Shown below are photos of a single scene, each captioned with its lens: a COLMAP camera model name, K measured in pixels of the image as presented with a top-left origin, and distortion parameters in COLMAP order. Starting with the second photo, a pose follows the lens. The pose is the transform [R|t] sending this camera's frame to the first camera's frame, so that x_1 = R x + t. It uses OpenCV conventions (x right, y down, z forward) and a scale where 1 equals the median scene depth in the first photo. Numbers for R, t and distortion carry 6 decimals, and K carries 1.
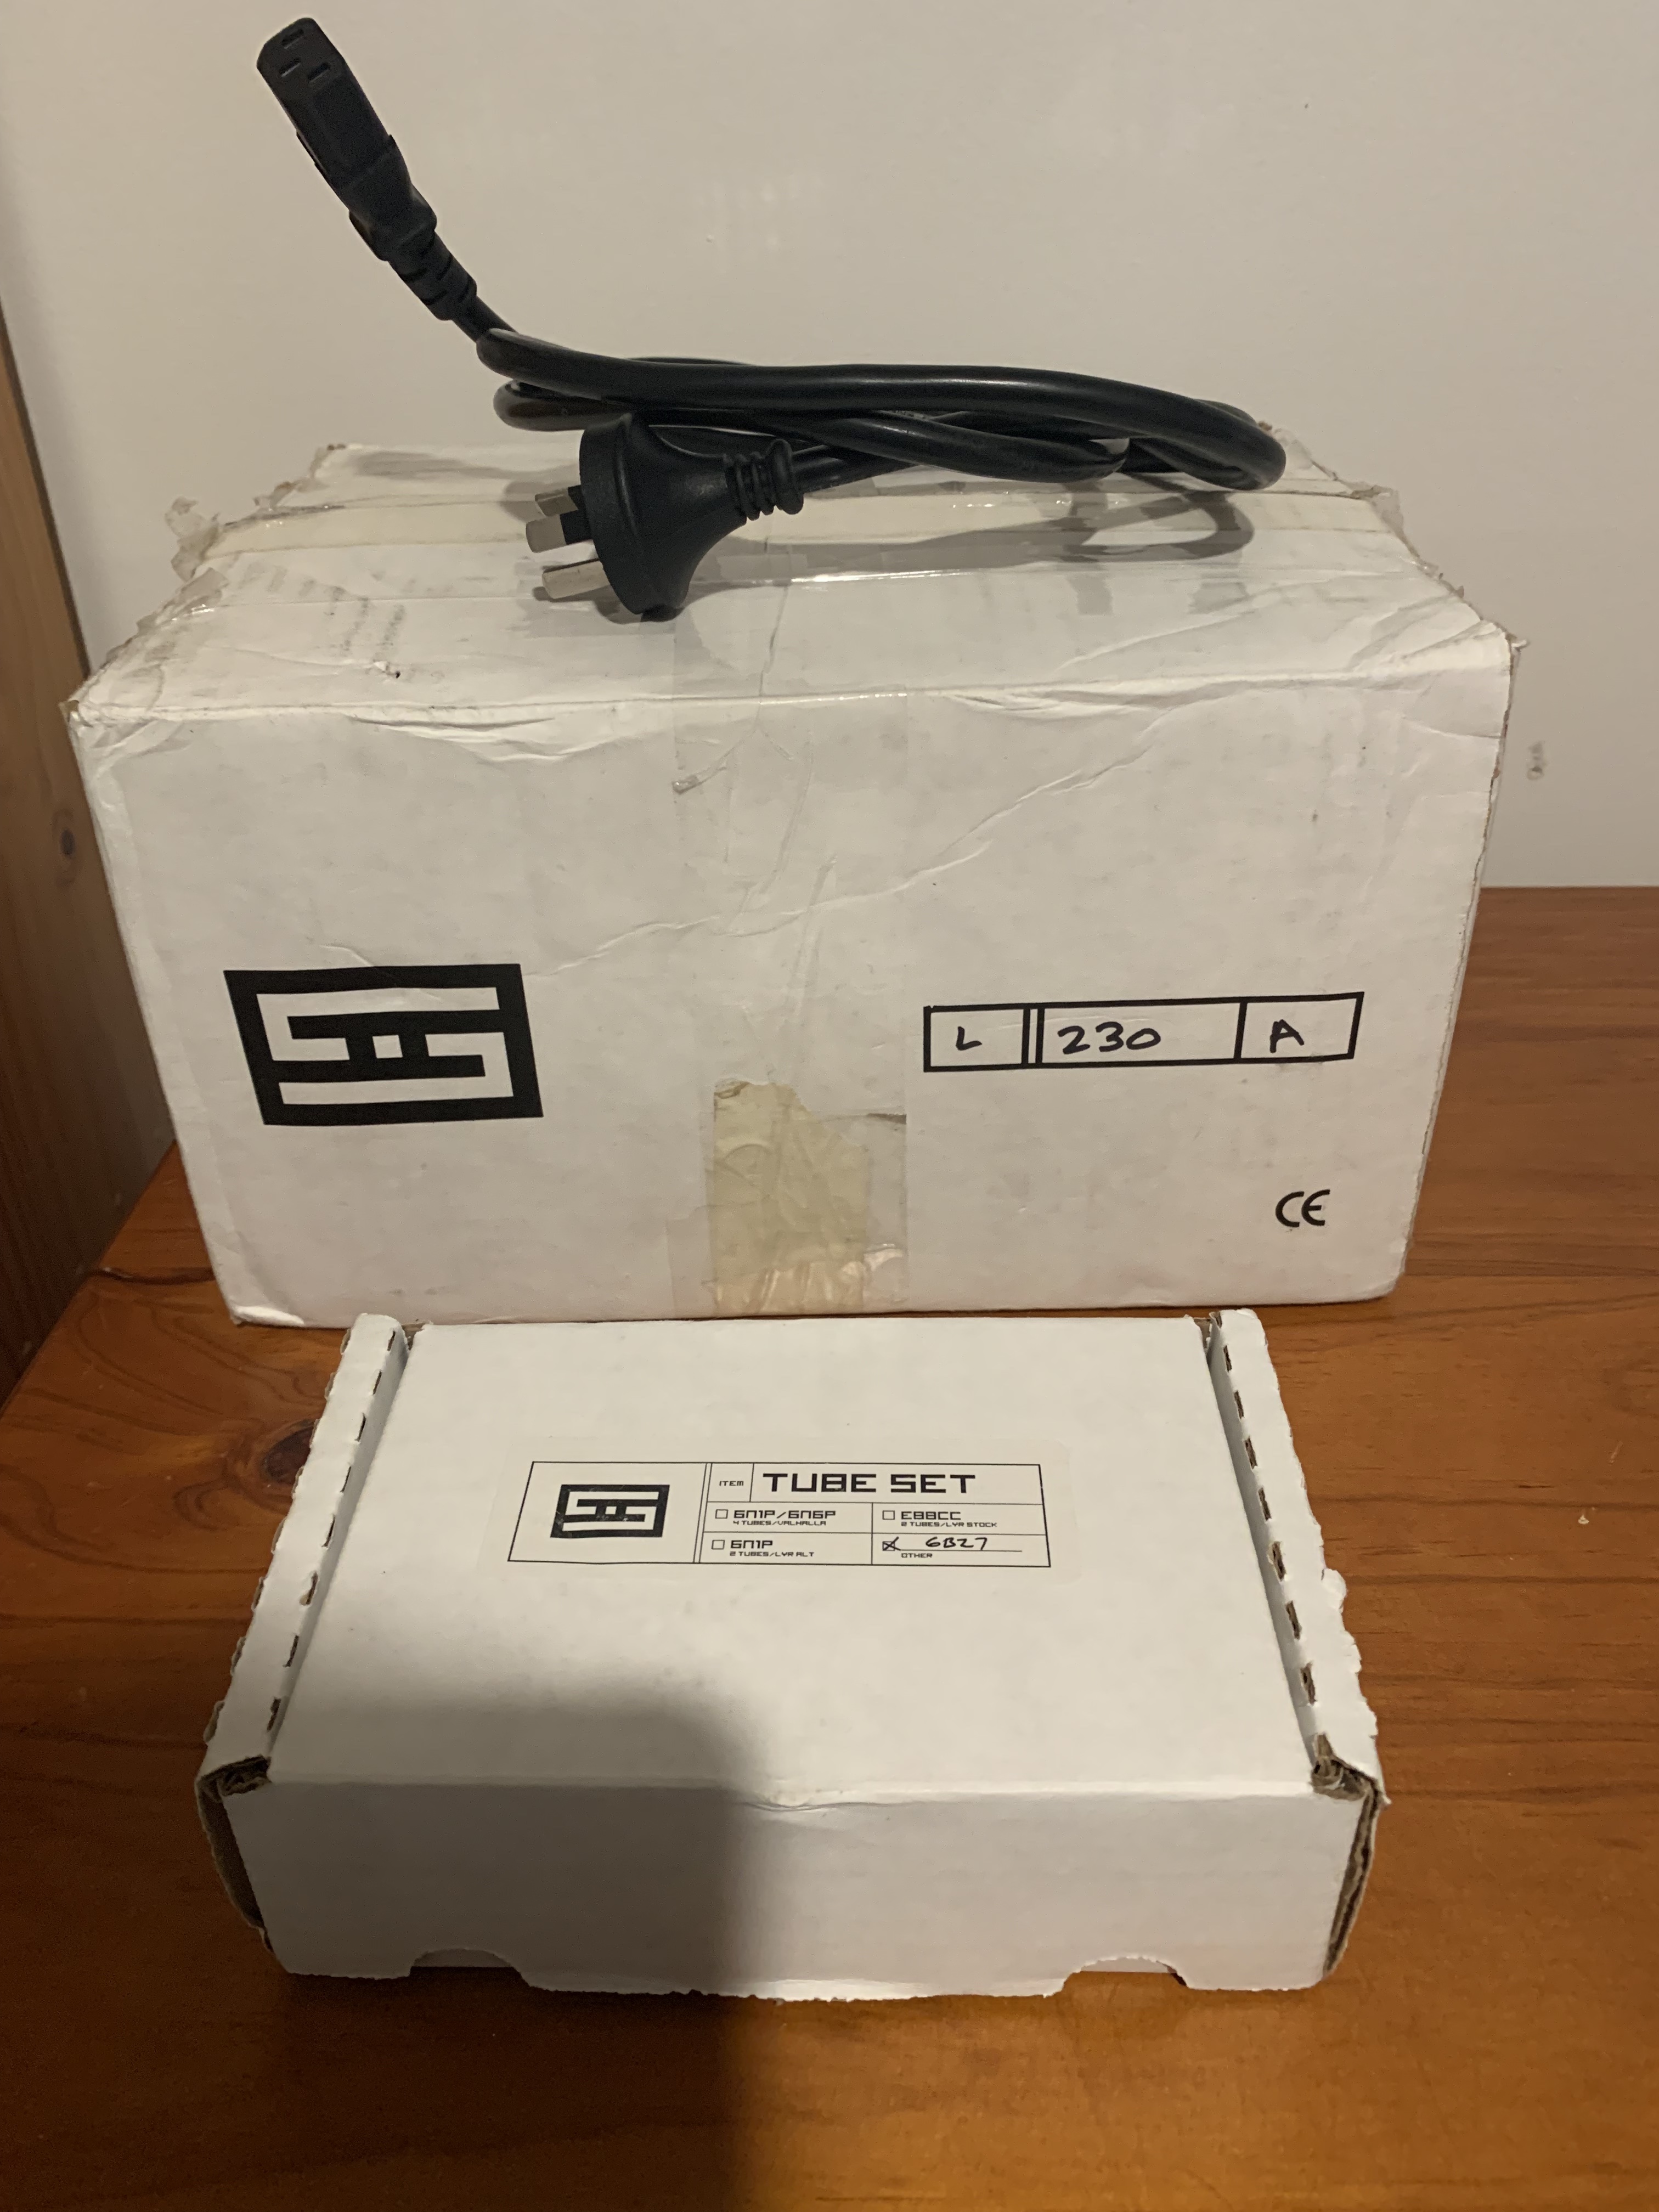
lens RADIAL K [[1829.5, 0, 839.0], [0, 1829.5, 1093.0], [0, 0, 1]] dist [-0.006488, 0.005154]
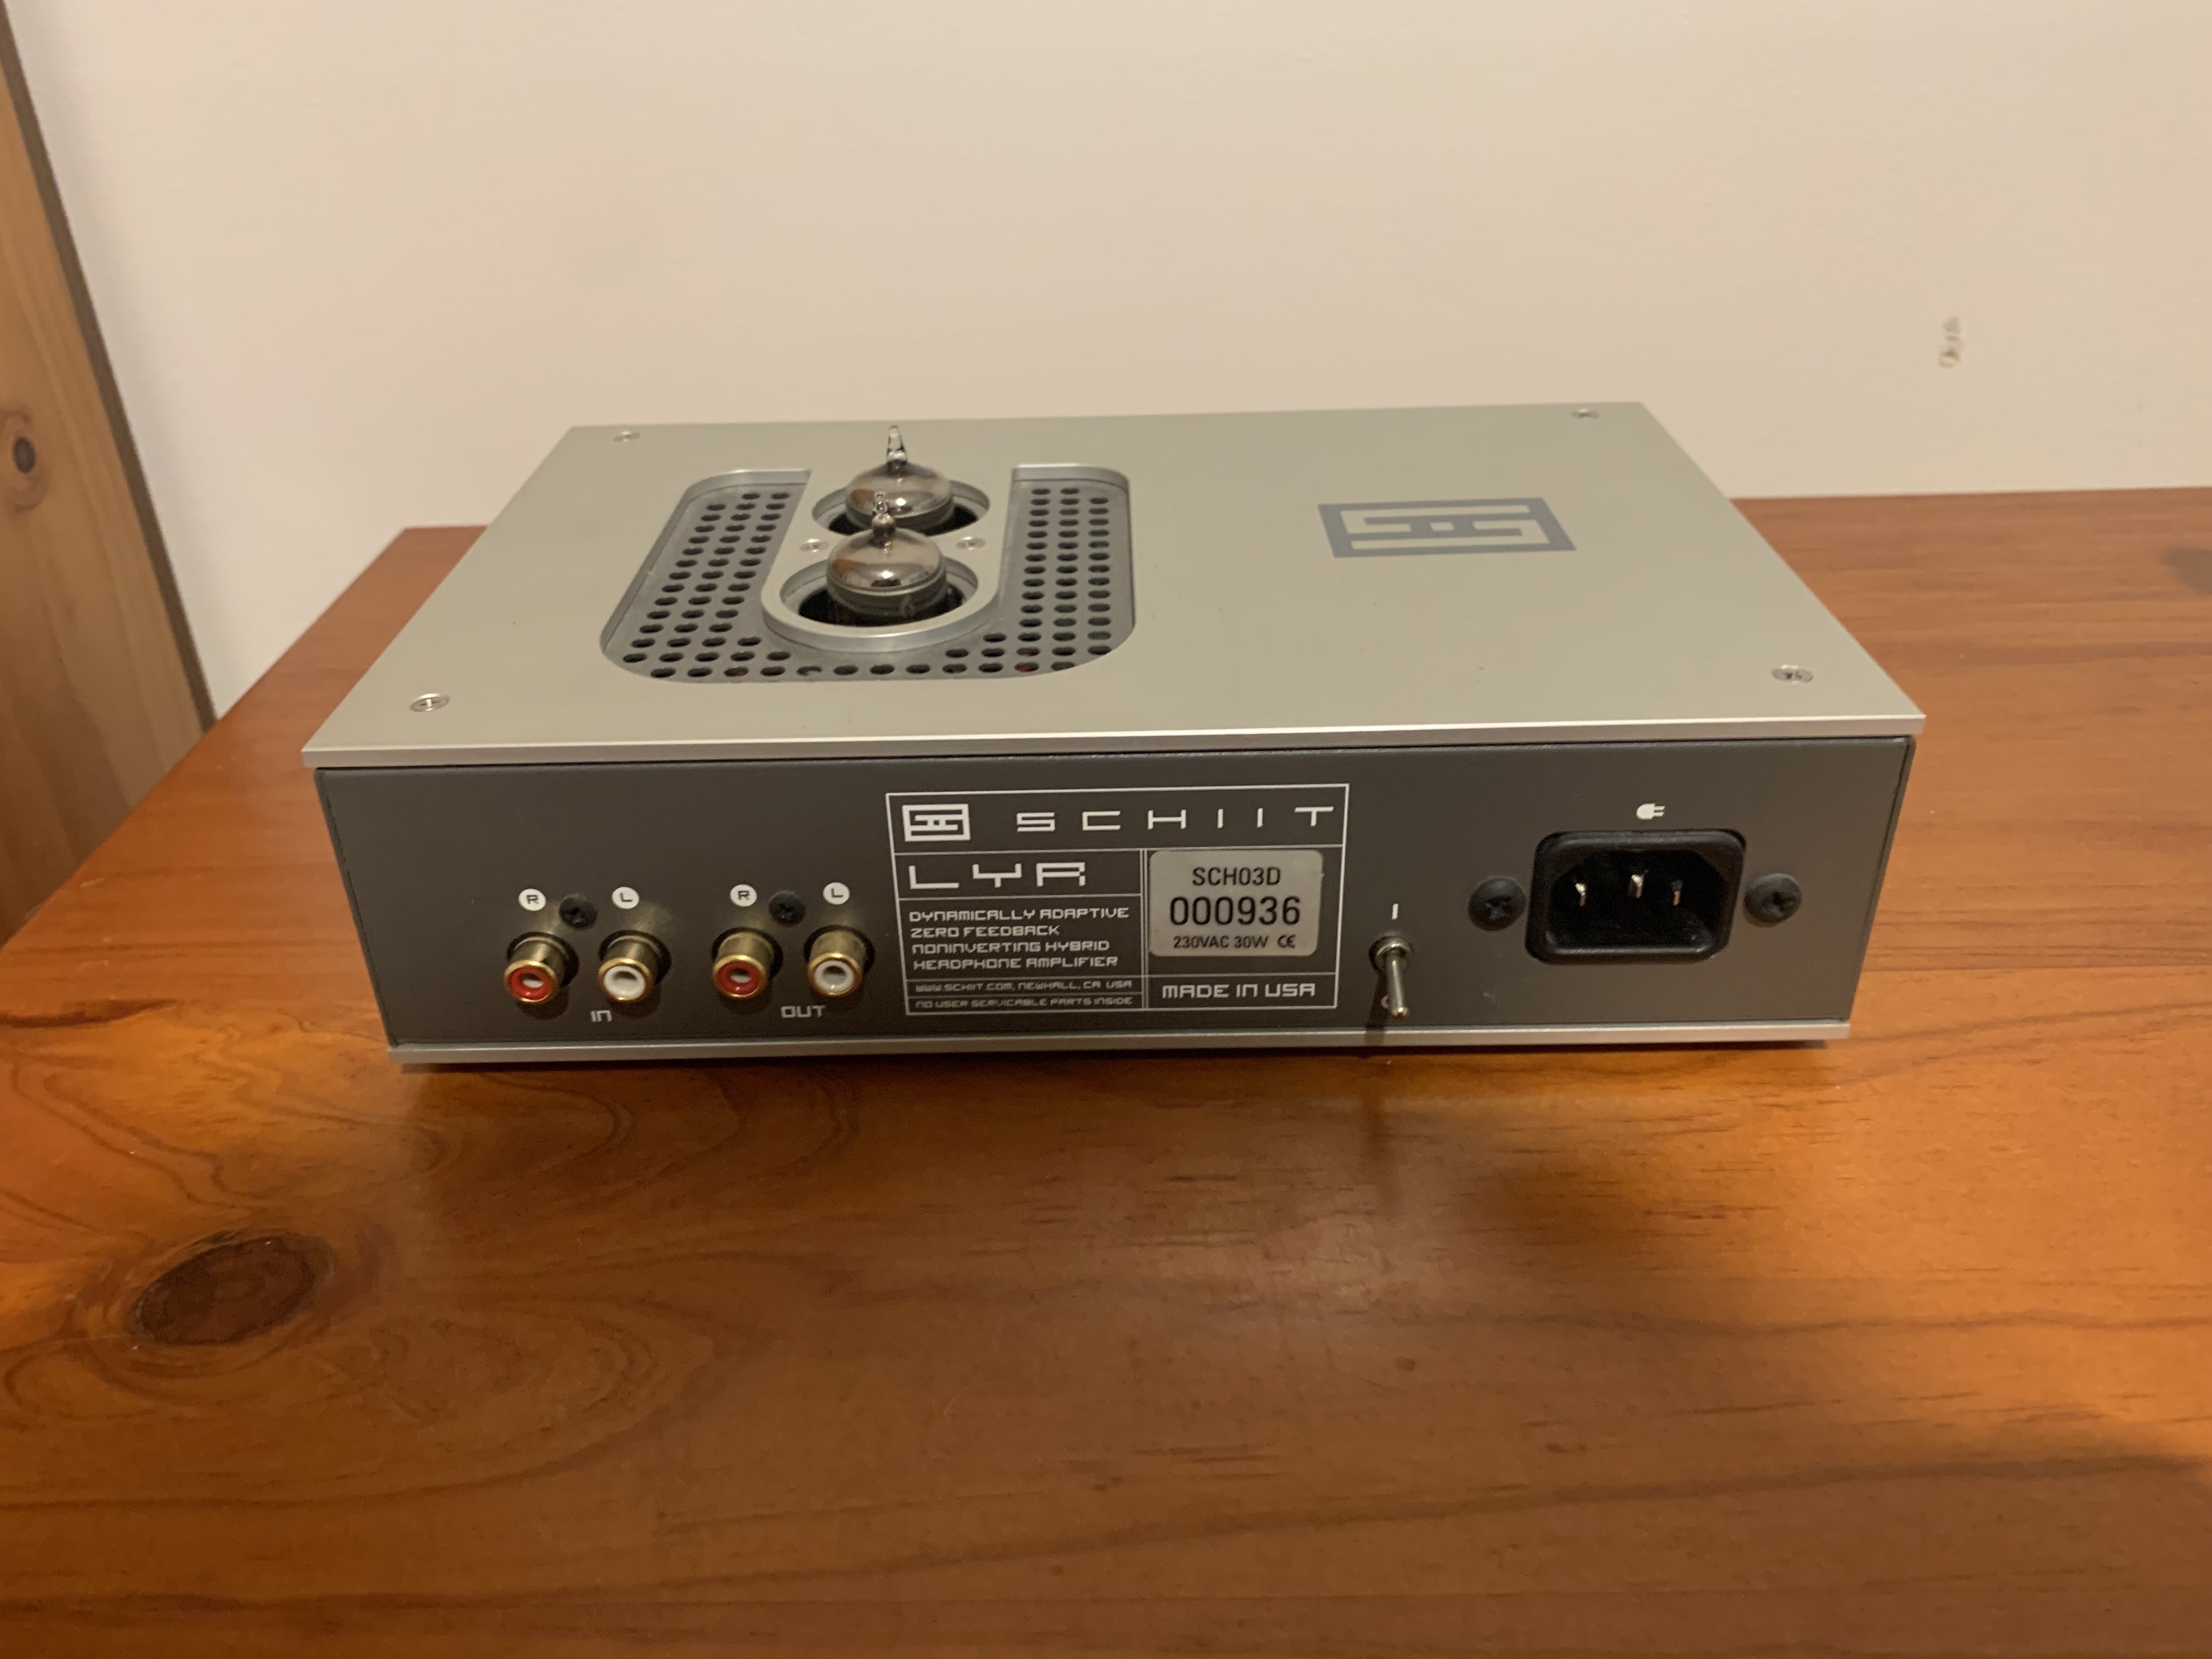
lens RADIAL K [[1829.5, 0, 1103.2], [0, 1829.5, 836.1], [0, 0, 1]] dist [-0.006488, 0.005154]
pose [[0.999429, -0.019437, 0.027632, -0.011513], [0.020072, 0.999536, -0.022898, 0.064256], [-0.027174, 0.023439, 0.999356, 0.368456]]
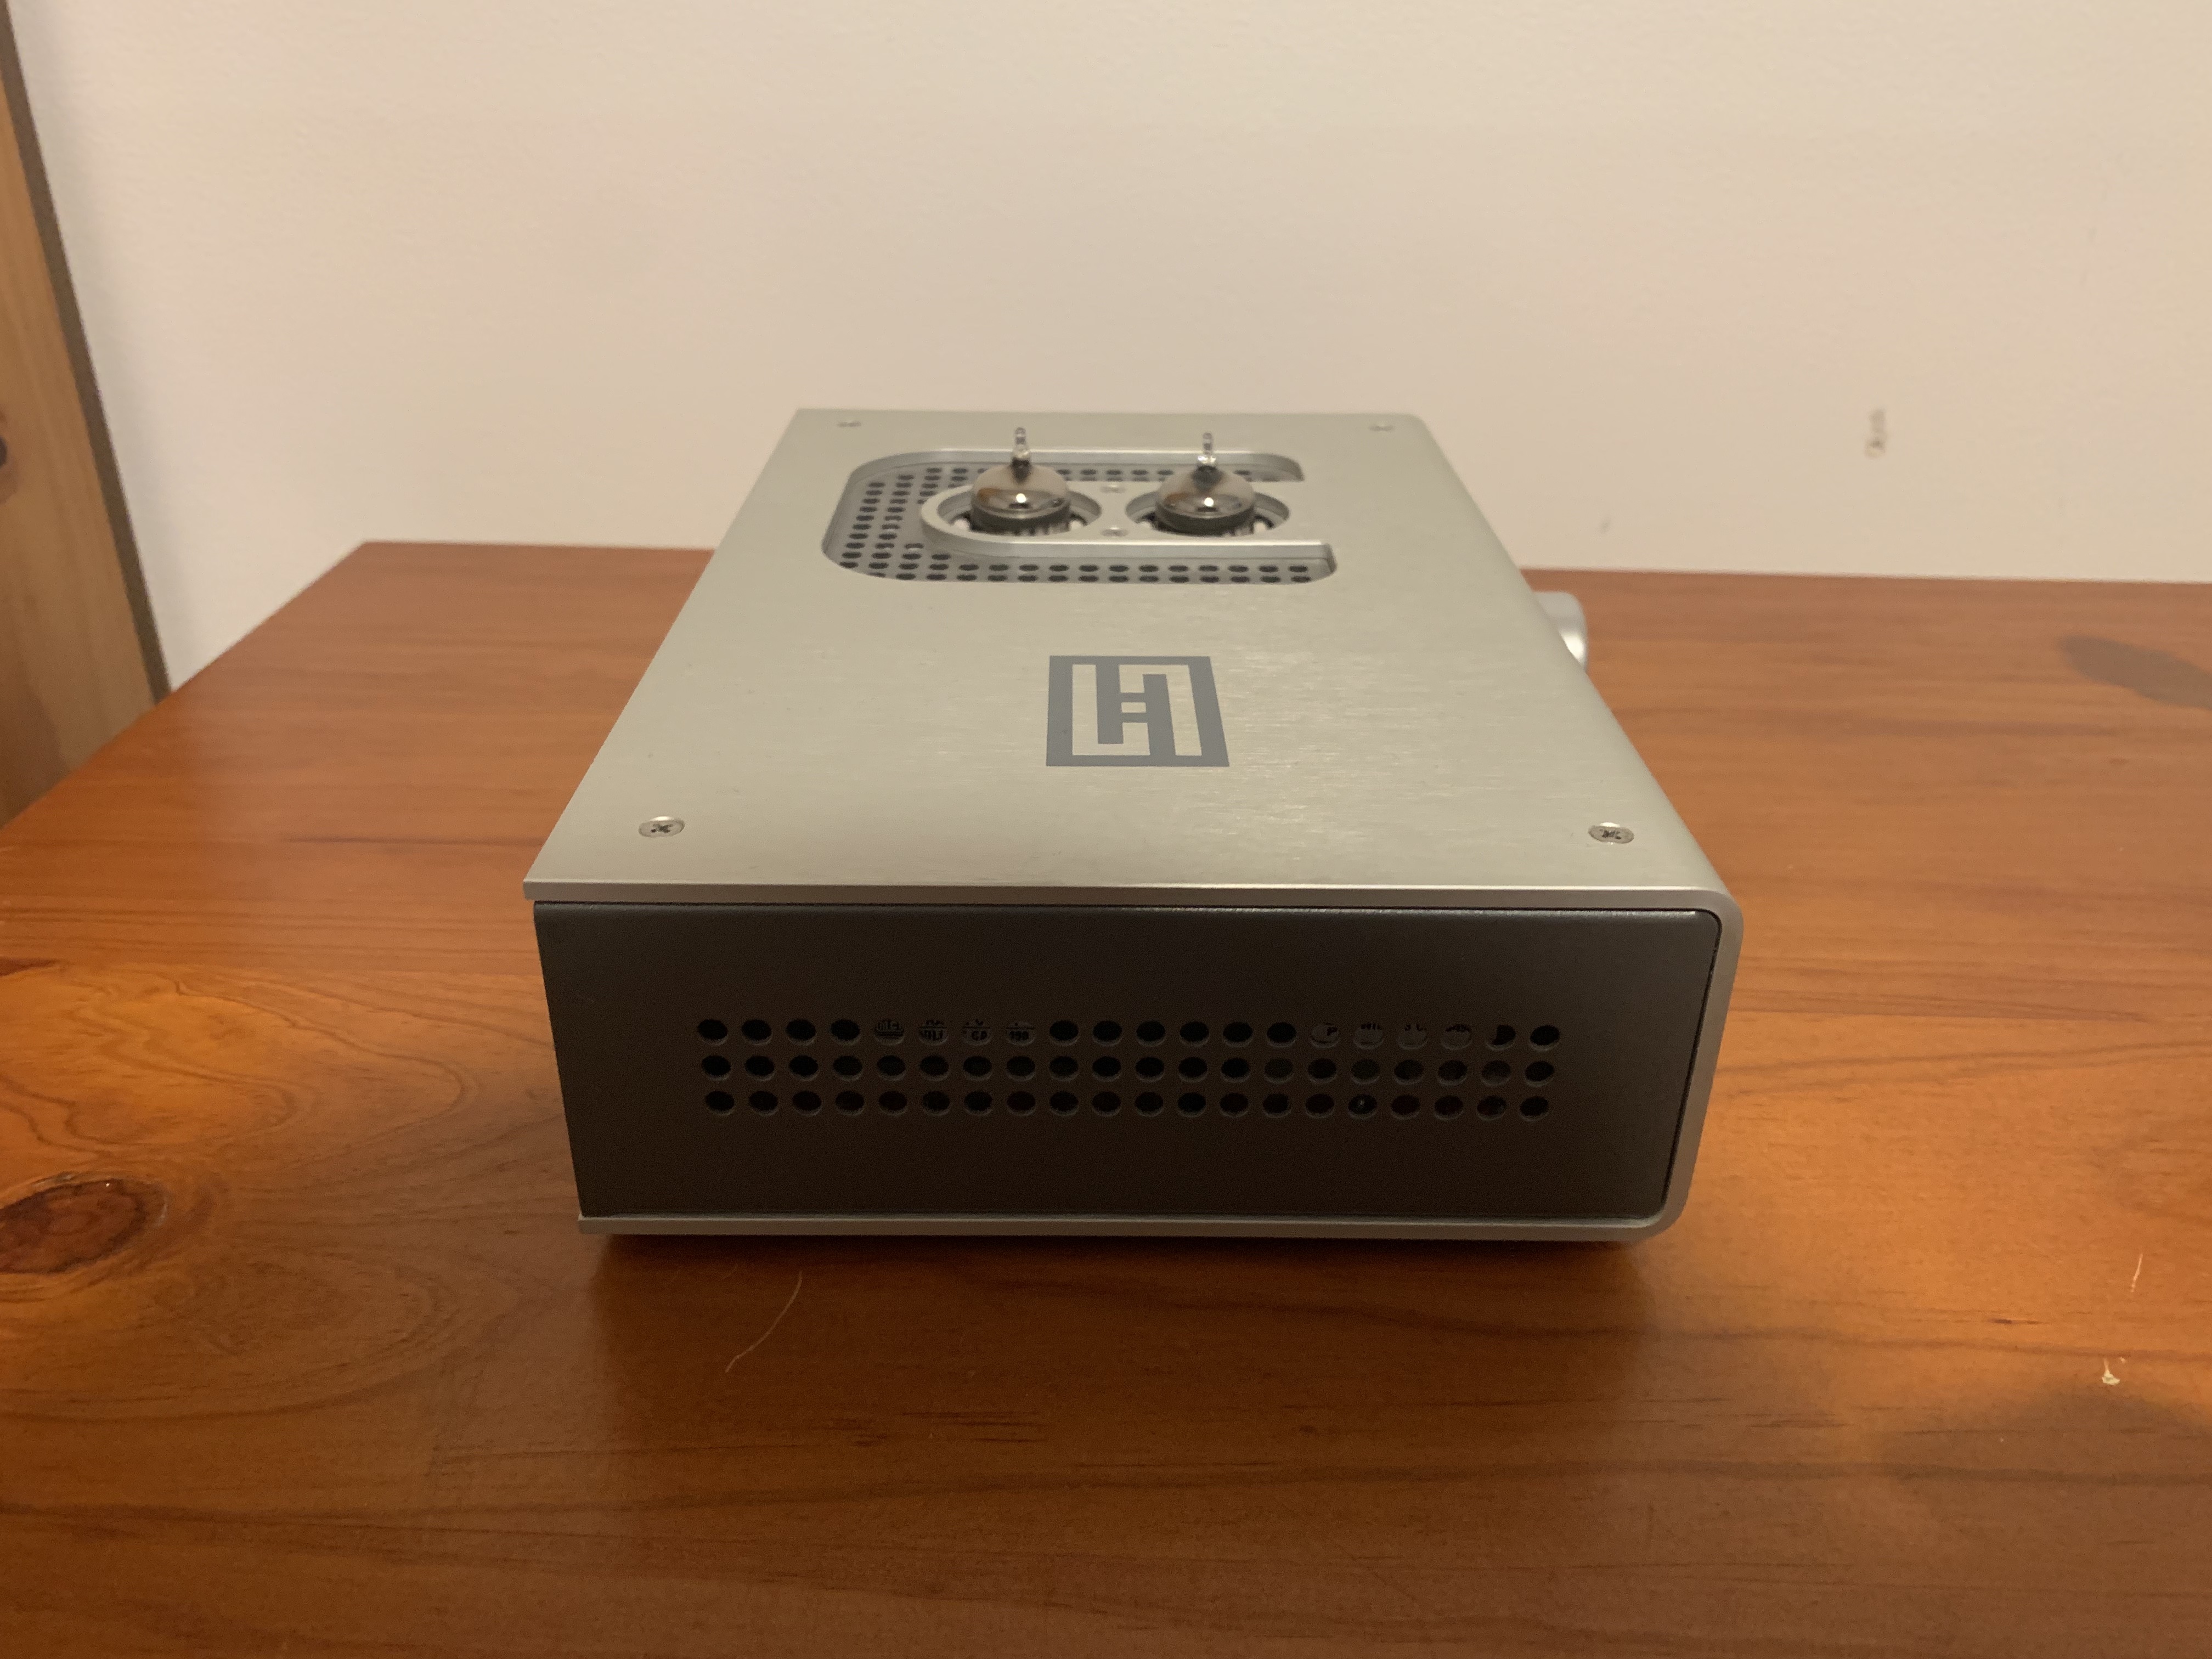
lens RADIAL K [[1829.5, 0, 1107.4], [0, 1829.5, 828.3], [0, 0, 1]] dist [-0.006488, 0.005154]
pose [[0.999373, 0.029197, 0.020013, 0.050673], [-0.027733, 0.997169, -0.069891, 0.091407], [-0.021997, 0.069292, 0.997354, 0.343754]]
